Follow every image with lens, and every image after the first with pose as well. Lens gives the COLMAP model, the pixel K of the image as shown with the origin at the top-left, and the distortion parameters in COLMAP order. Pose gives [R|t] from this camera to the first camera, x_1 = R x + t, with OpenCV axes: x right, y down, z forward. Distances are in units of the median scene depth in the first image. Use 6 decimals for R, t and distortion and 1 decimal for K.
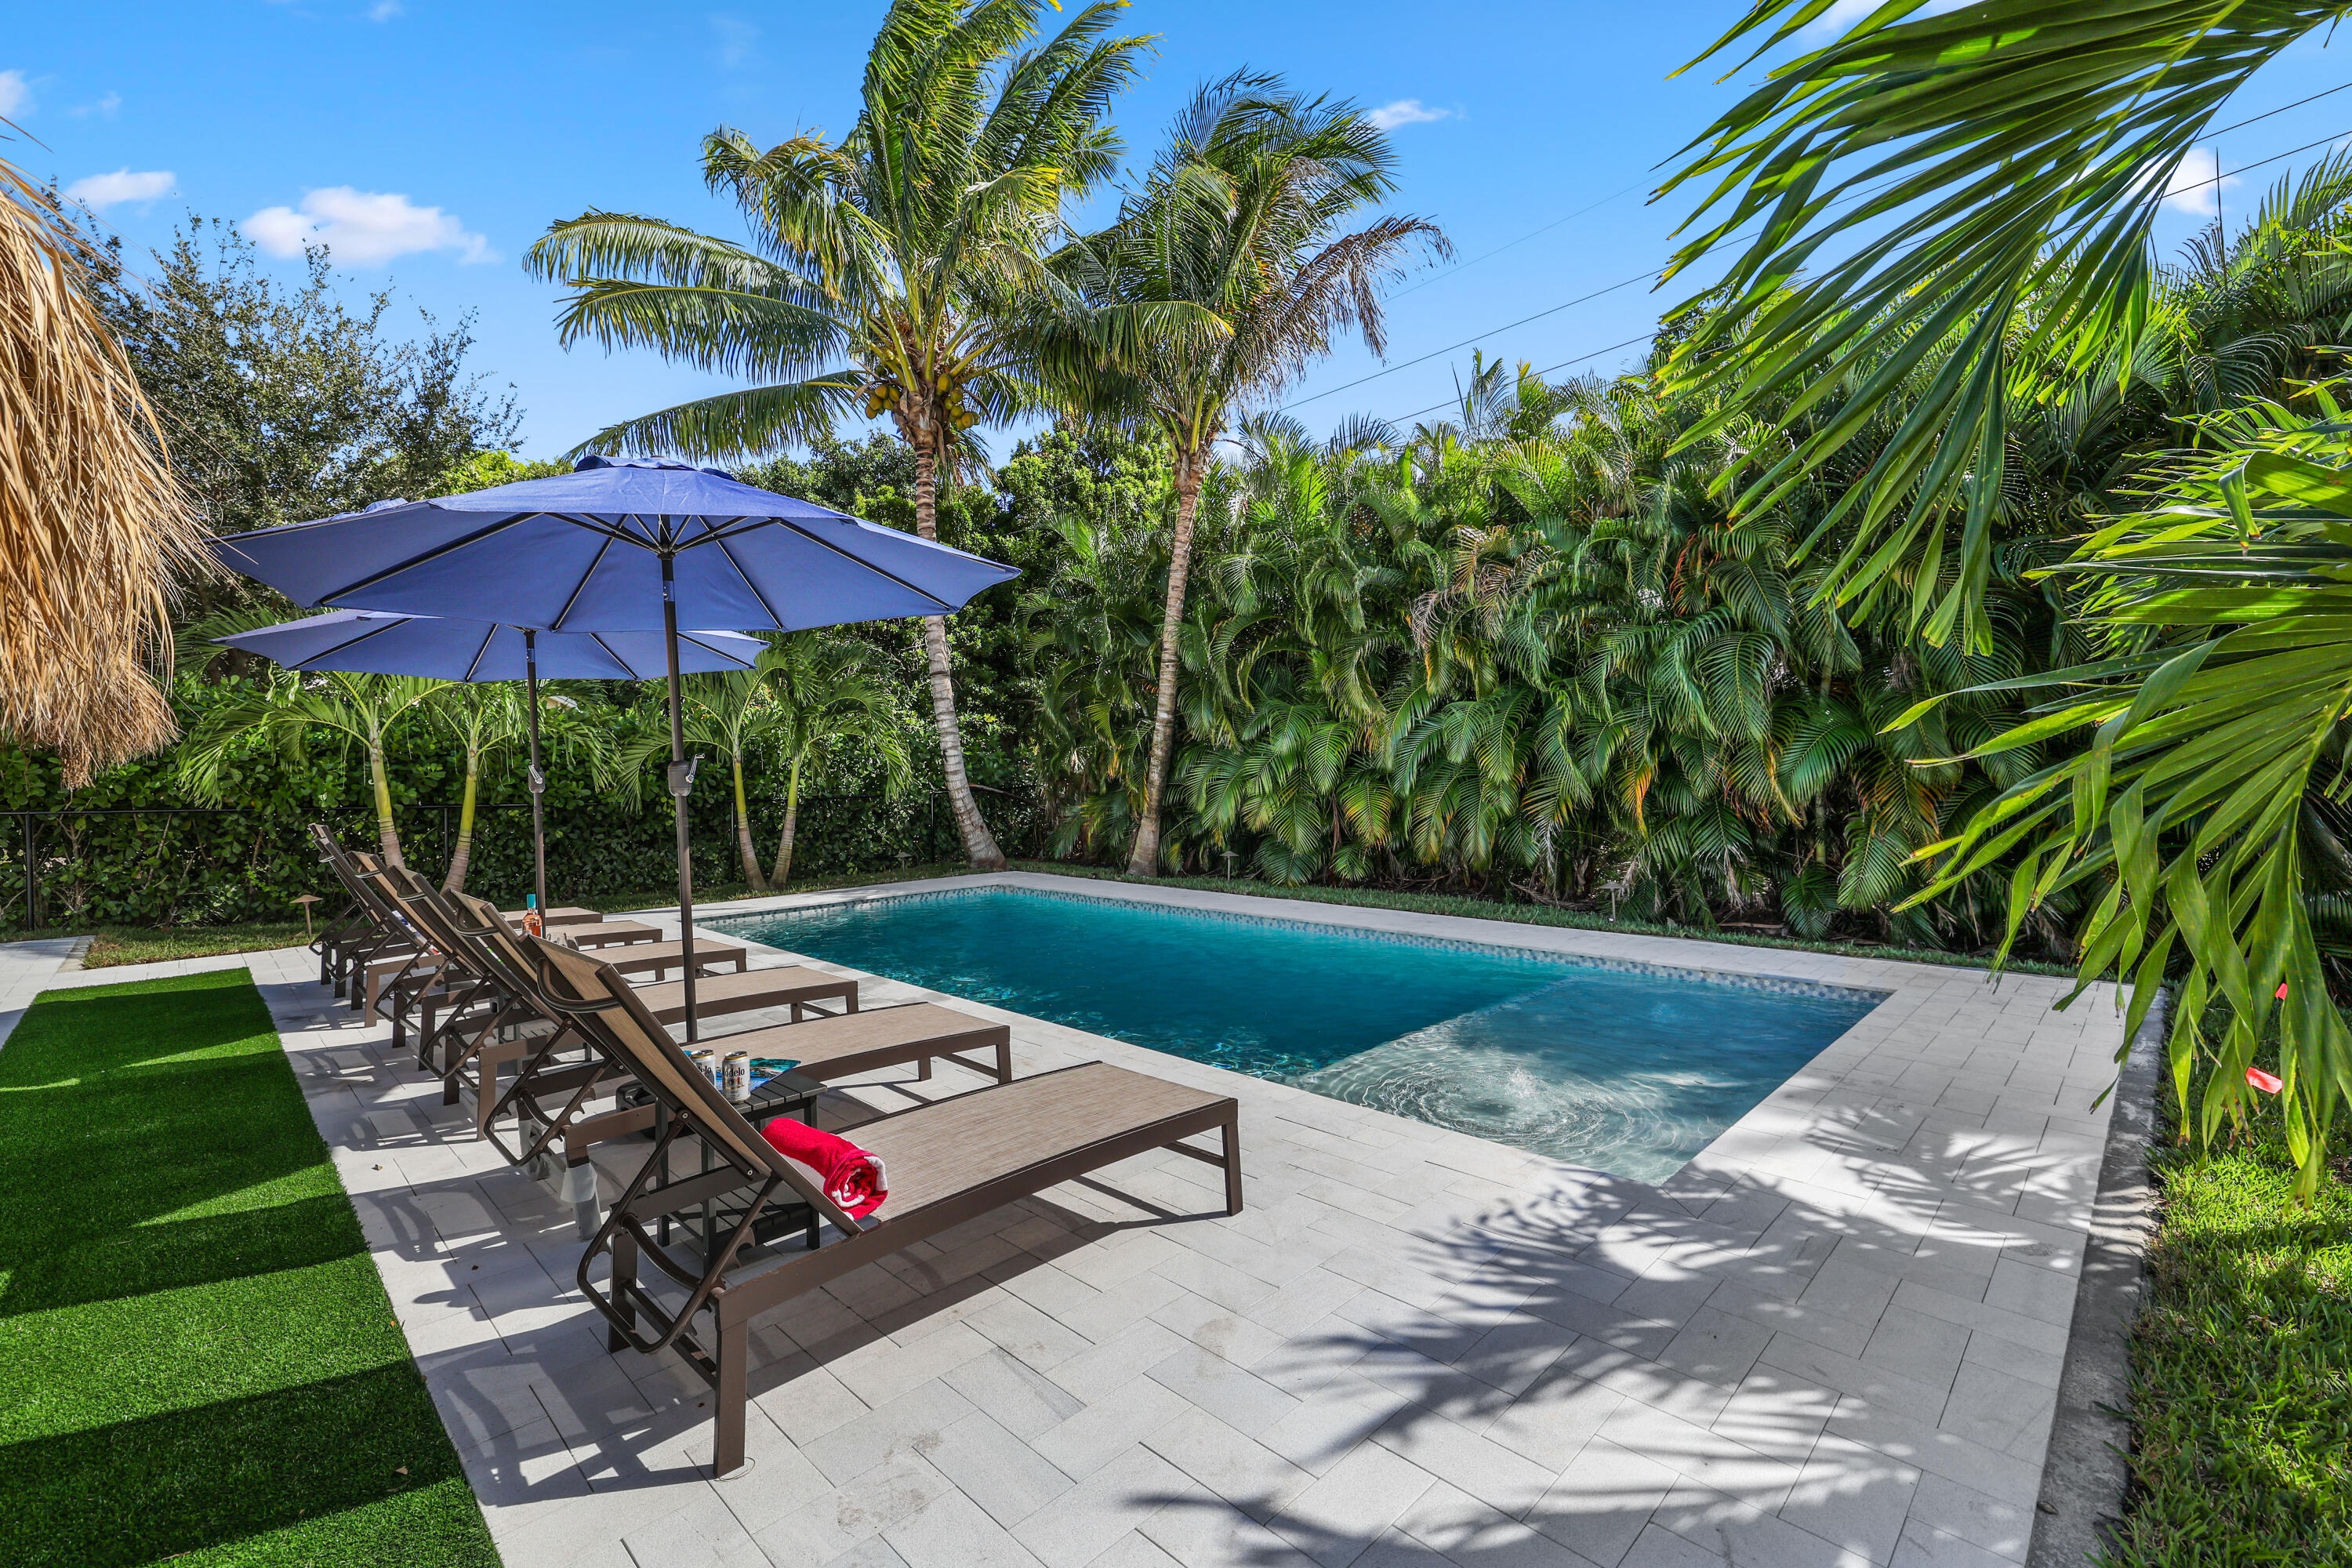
lens RADIAL K [[1010.8, 0, 1177.2], [0, 1010.8, 778.1], [0, 0, 1]] dist [0.003075, -0.001719]
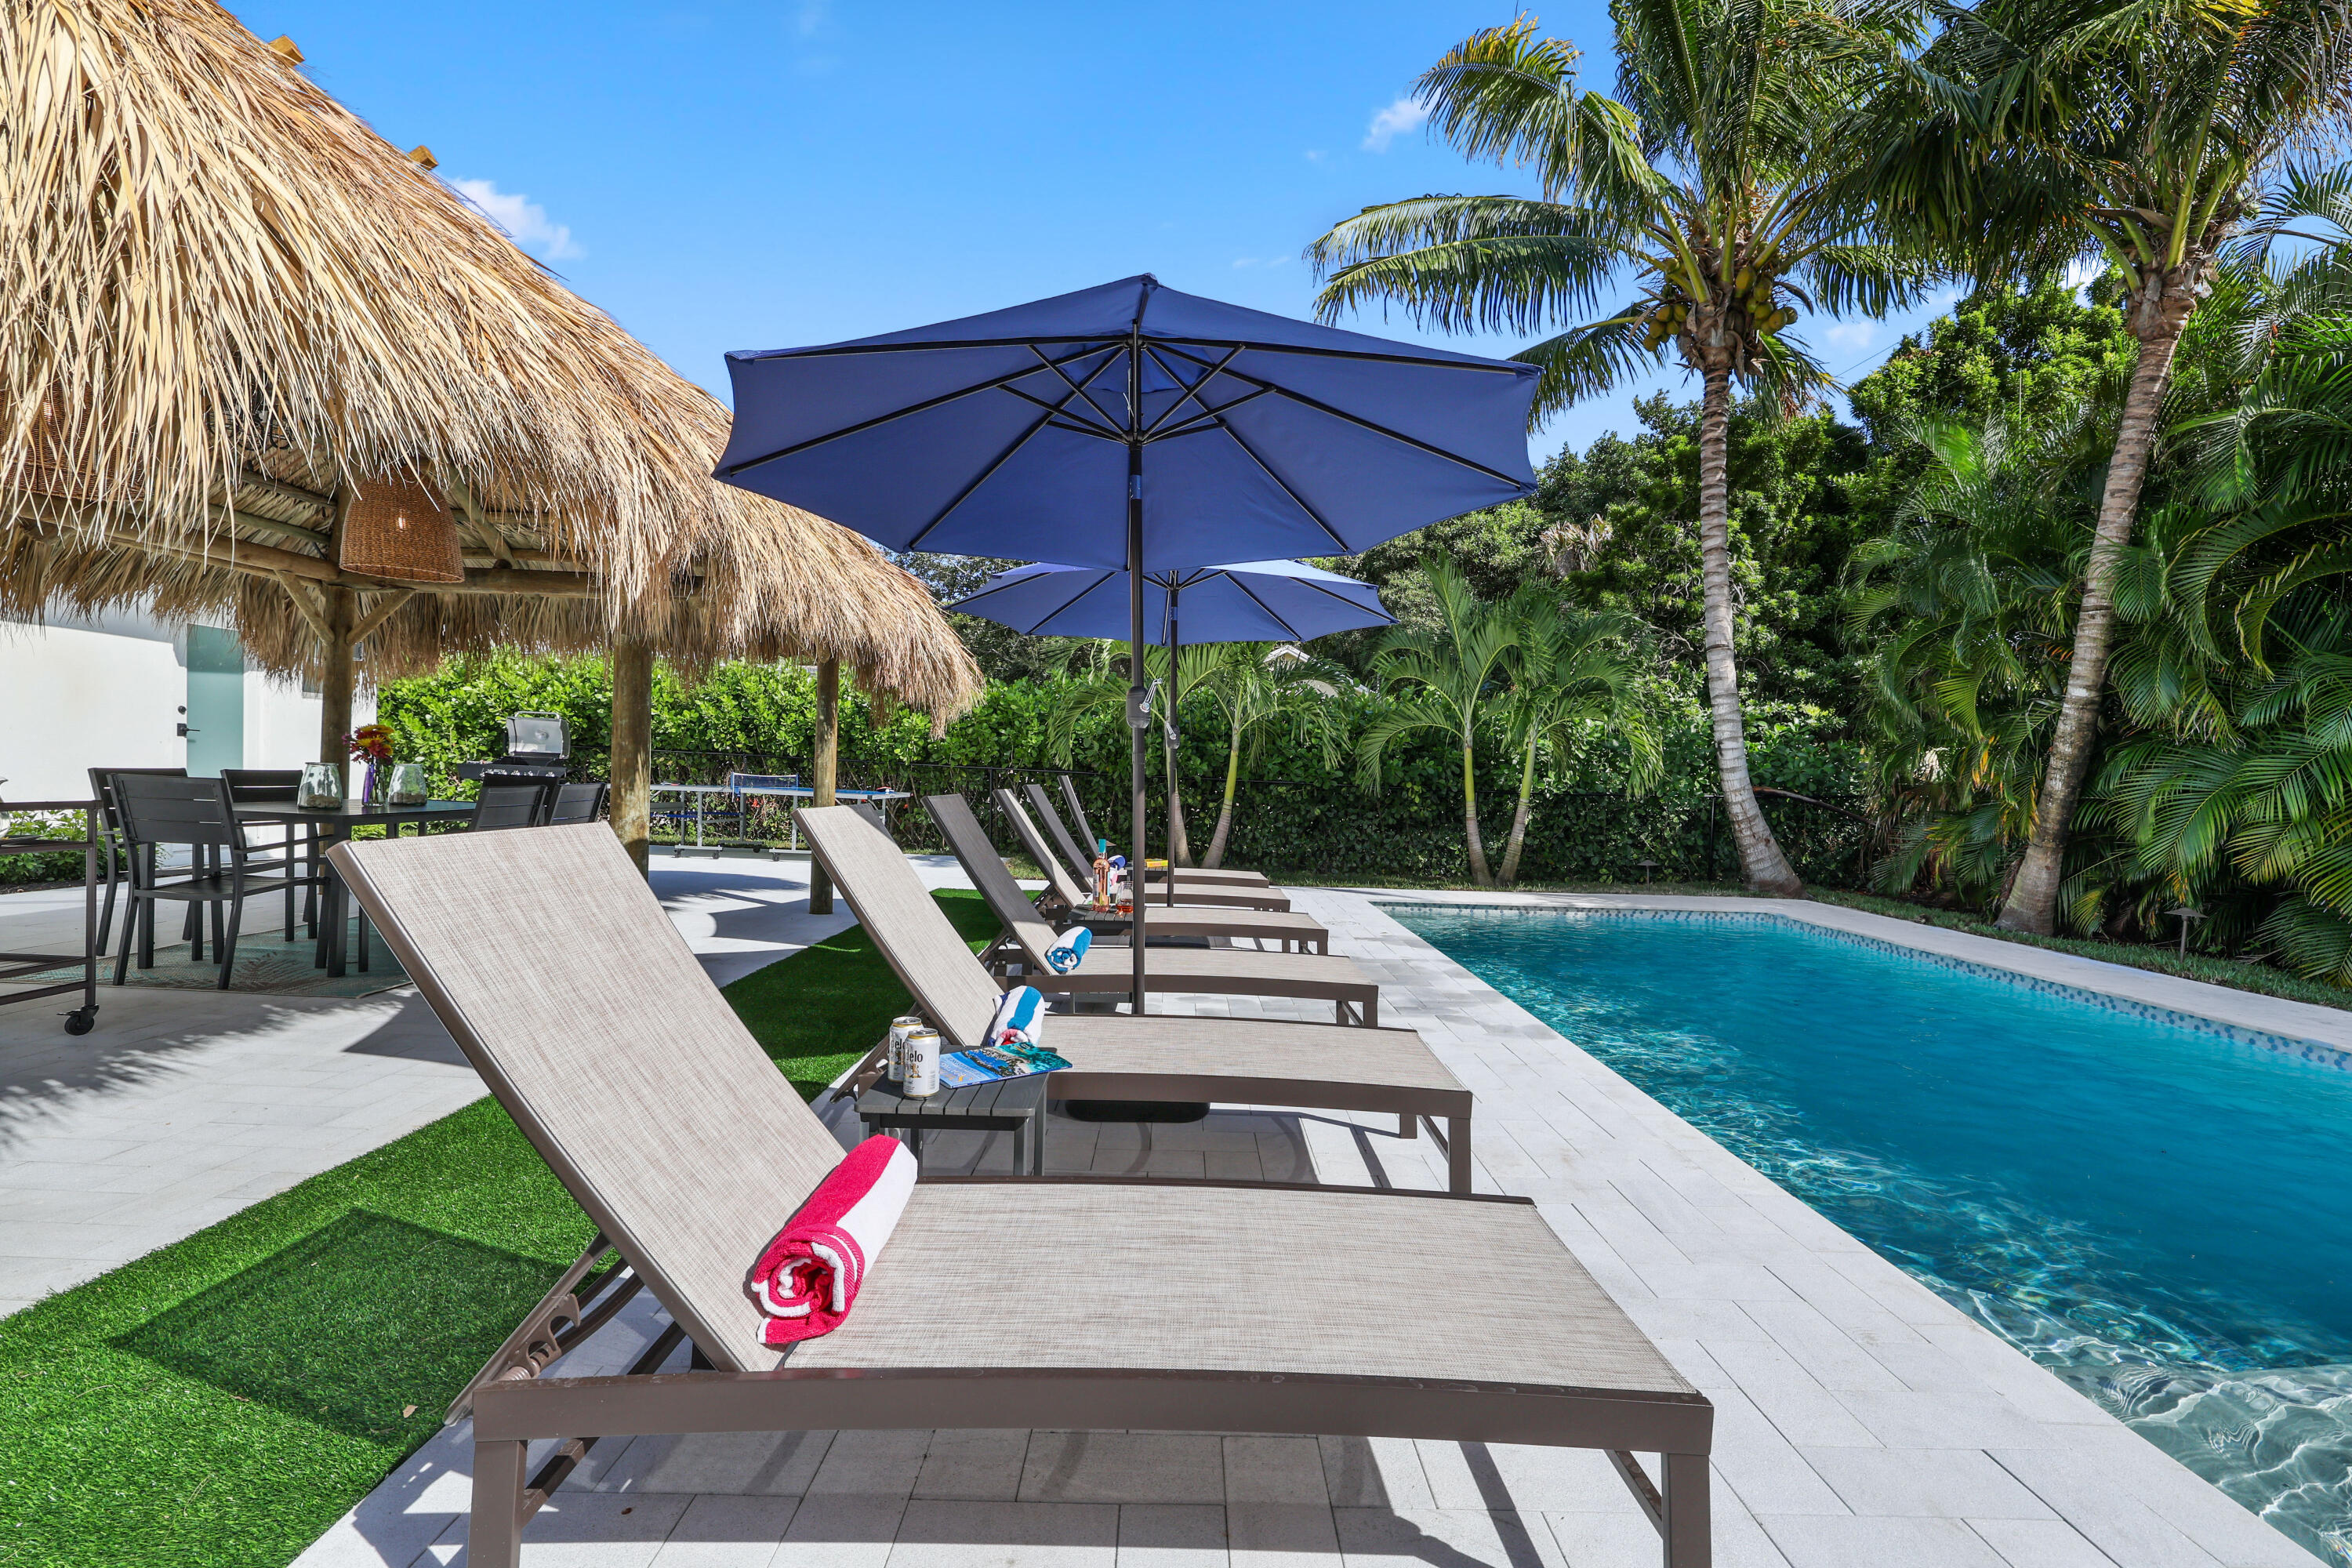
lens RADIAL K [[1010.8, 0, 1173.0], [0, 1010.8, 806.8], [0, 0, 1]] dist [0.003075, -0.001719]
pose [[0.705475, 0.062083, -0.706010, 0.039364], [-0.047615, 0.998057, 0.040186, 0.013368], [0.707134, 0.005266, 0.707060, 0.116557]]
